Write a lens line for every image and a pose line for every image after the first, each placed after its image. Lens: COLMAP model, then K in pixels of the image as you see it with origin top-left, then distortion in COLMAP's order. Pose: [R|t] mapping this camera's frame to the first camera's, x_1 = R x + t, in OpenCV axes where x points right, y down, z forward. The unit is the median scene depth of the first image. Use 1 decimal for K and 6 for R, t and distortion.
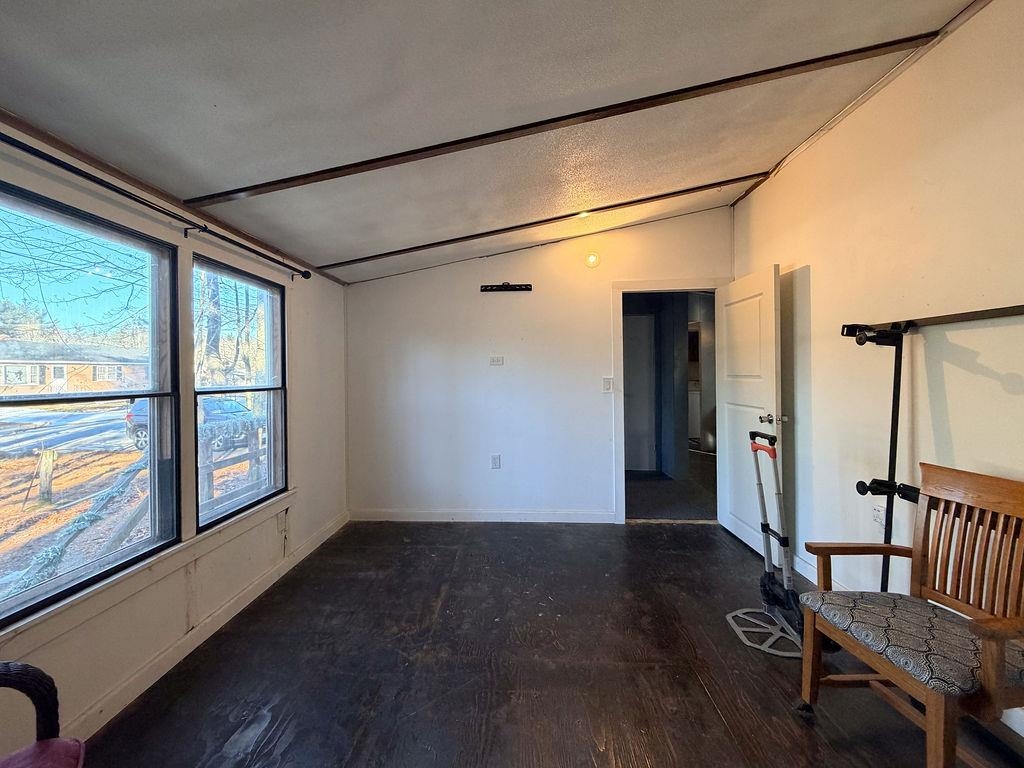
lens RADIAL K [[431.7, 0, 512.0], [0, 431.7, 384.0], [0, 0, 1]] dist [-0.001956, 0.000096]
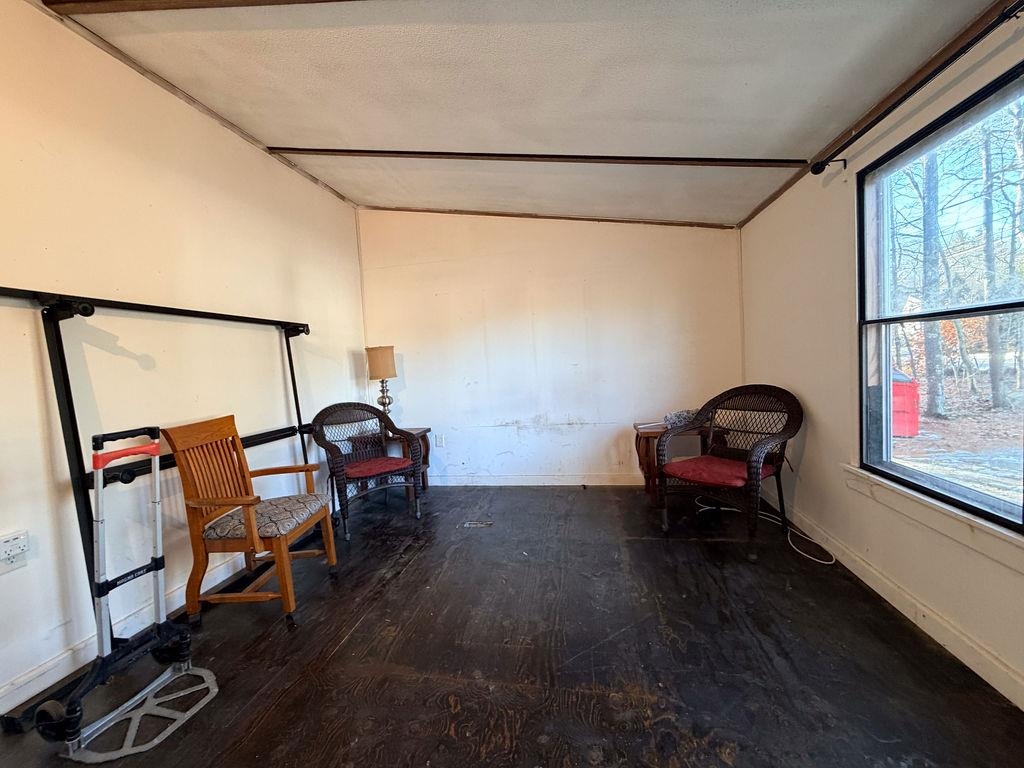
lens RADIAL K [[431.7, 0, 512.0], [0, 431.7, 384.0], [0, 0, 1]] dist [-0.001956, 0.000096]
pose [[-0.987155, 0.062635, 0.146973, -0.141886], [0.073299, 0.994969, 0.068293, 0.051701], [-0.141956, 0.078189, -0.986780, 1.920830]]
